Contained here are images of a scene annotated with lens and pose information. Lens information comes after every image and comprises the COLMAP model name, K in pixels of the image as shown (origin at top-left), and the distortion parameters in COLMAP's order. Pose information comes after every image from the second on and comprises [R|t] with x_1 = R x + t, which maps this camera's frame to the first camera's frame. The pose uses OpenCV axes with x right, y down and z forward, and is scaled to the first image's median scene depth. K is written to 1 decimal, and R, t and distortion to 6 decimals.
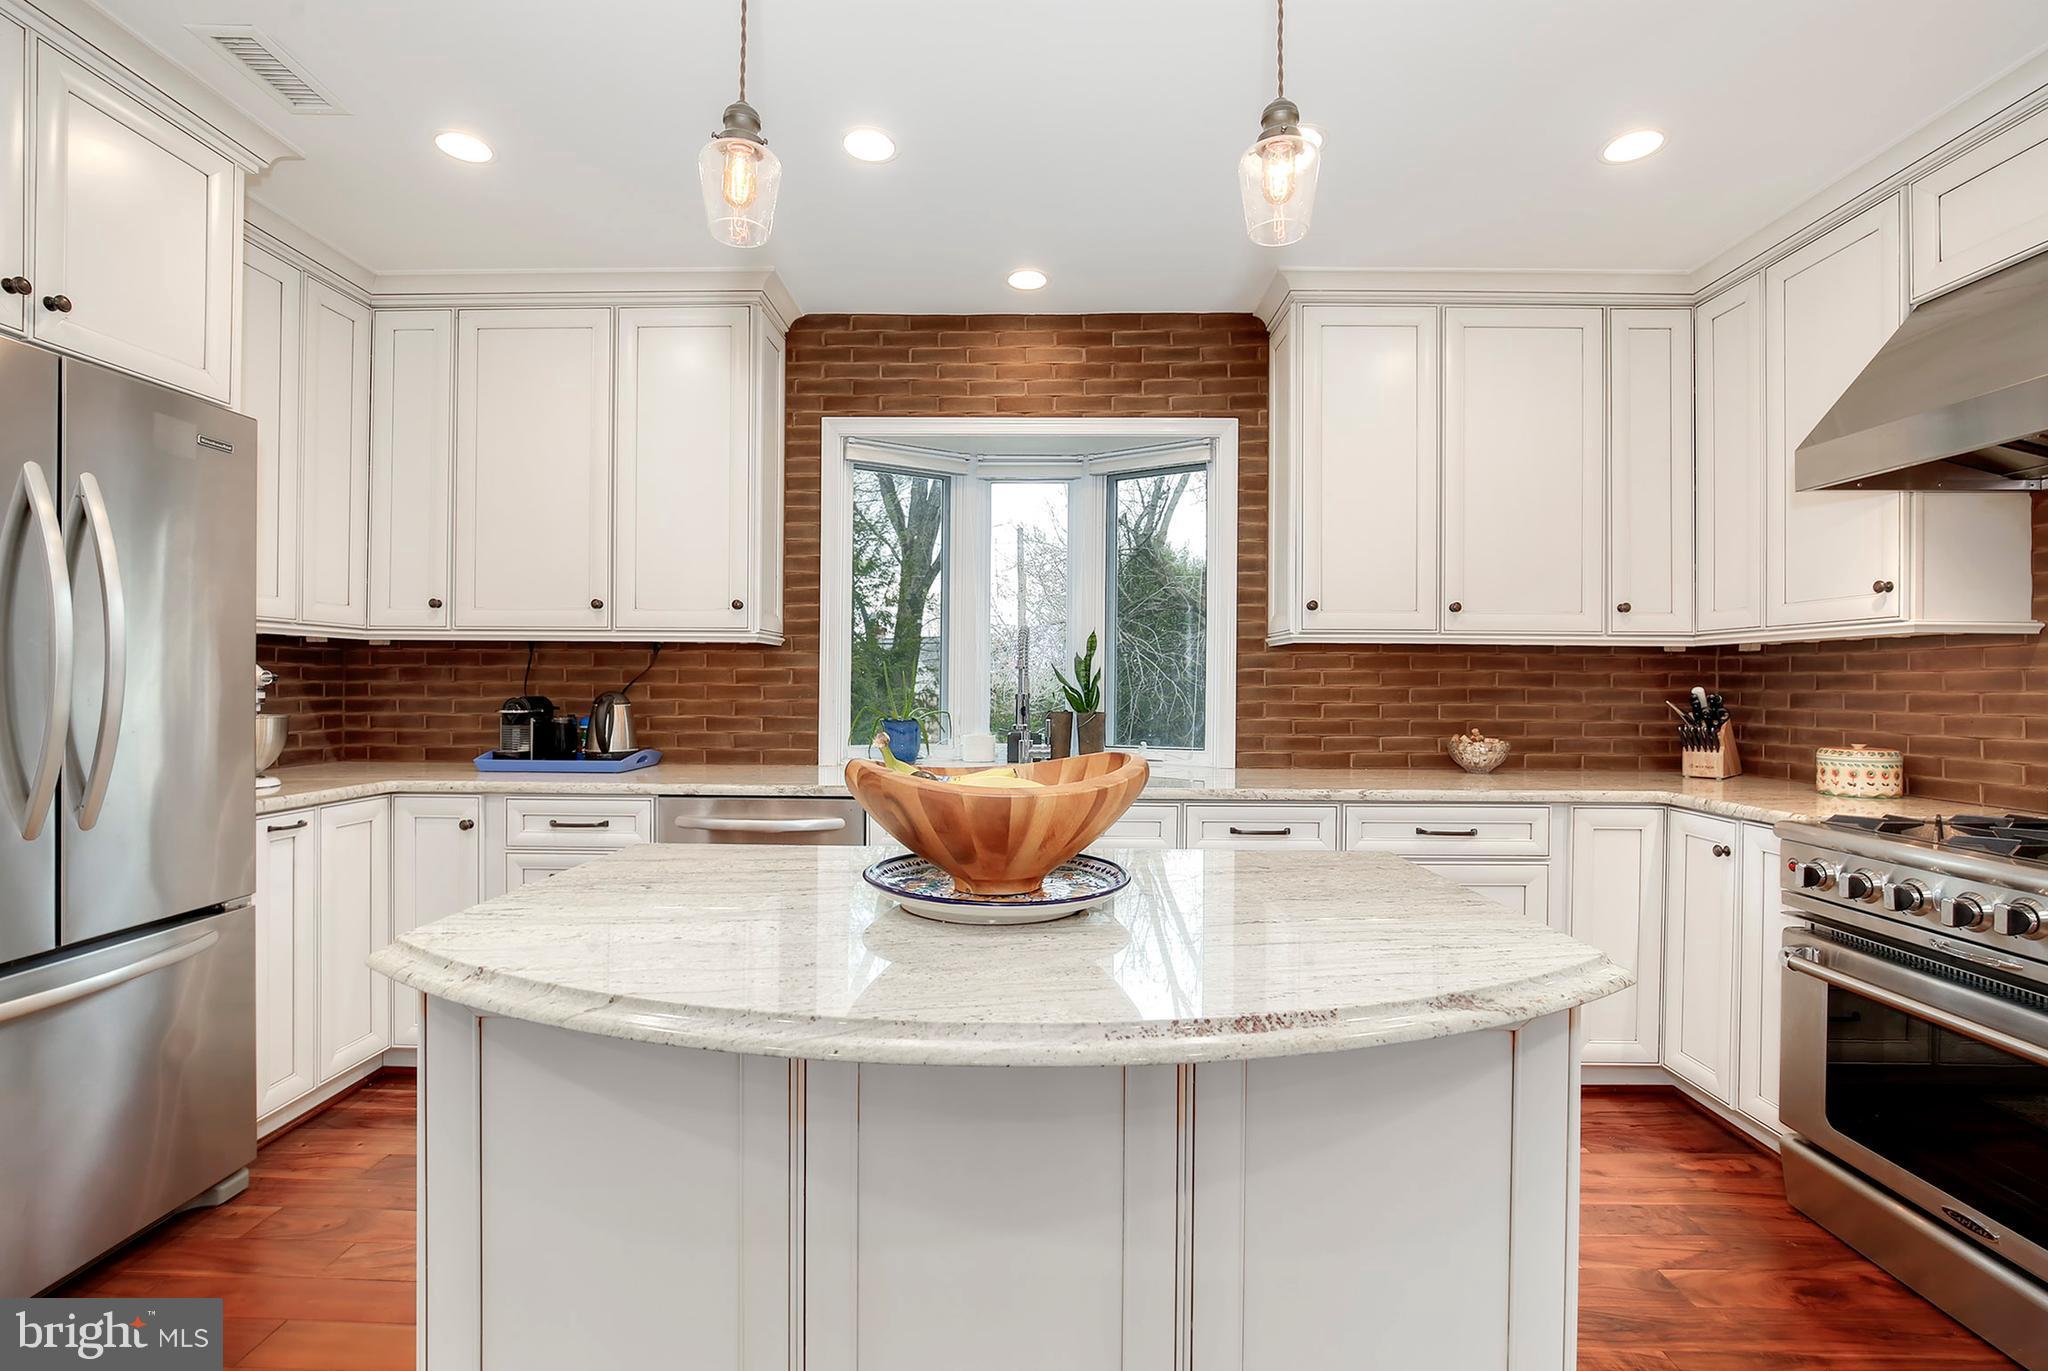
lens RADIAL K [[939.1, 0, 1024.1], [0, 939.1, 680.5], [0, 0, 1]] dist [-0.029604, 0.007422]
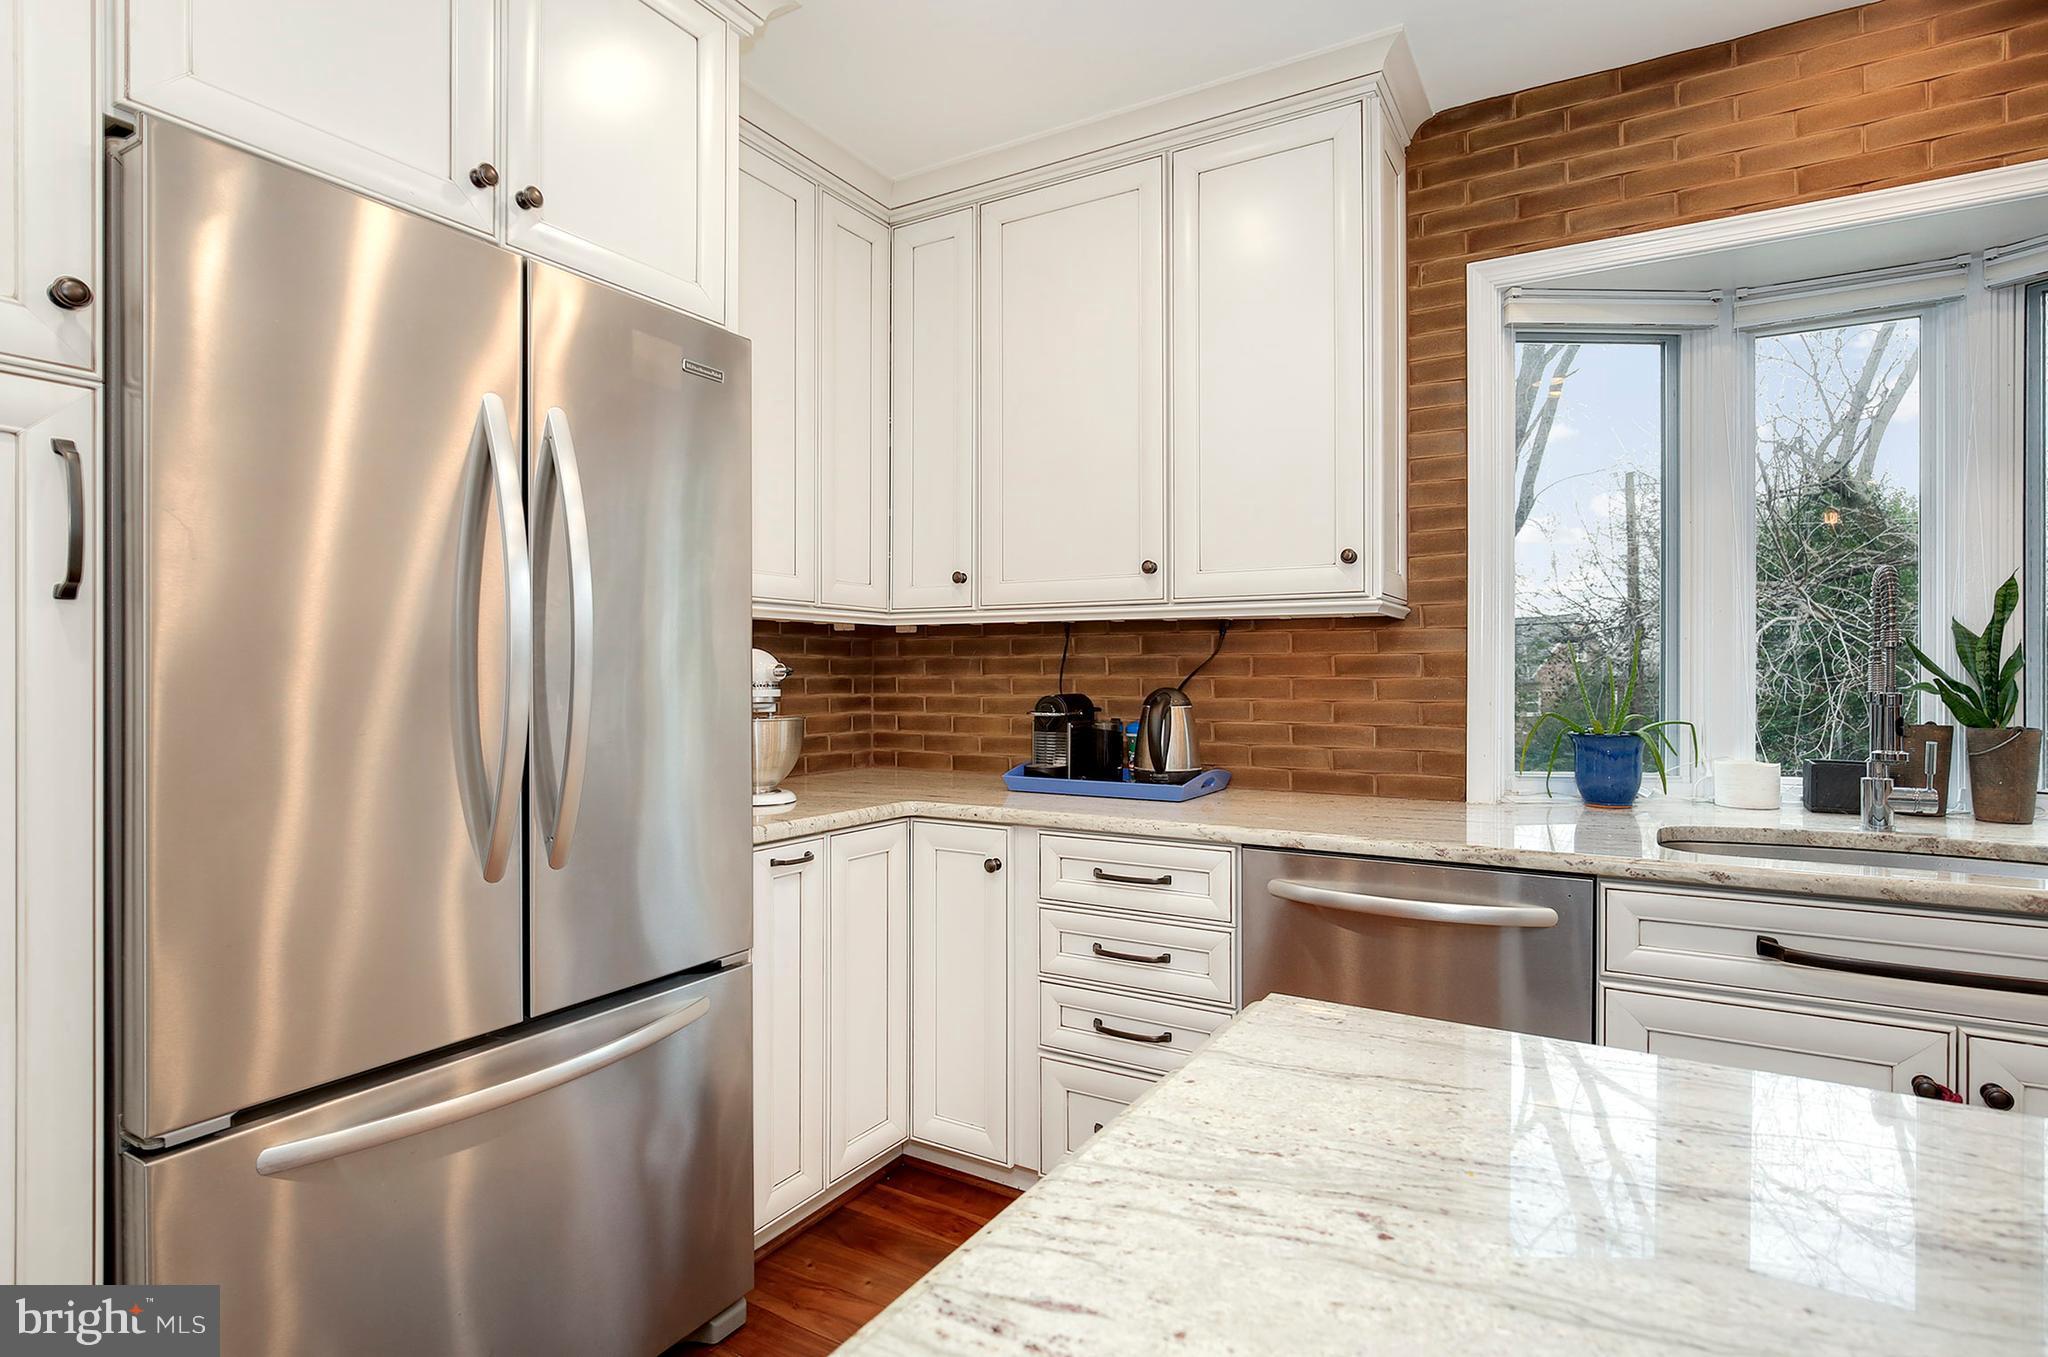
lens RADIAL K [[1036.5, 0, 1037.5], [0, 1036.5, 668.4], [0, 0, 1]] dist [-0.000806, 0.000481]
pose [[0.872895, -0.007909, -0.487845, -0.138293], [0.005672, 0.999966, -0.006062, 0.000968], [0.487876, 0.002525, 0.872909, 0.249960]]
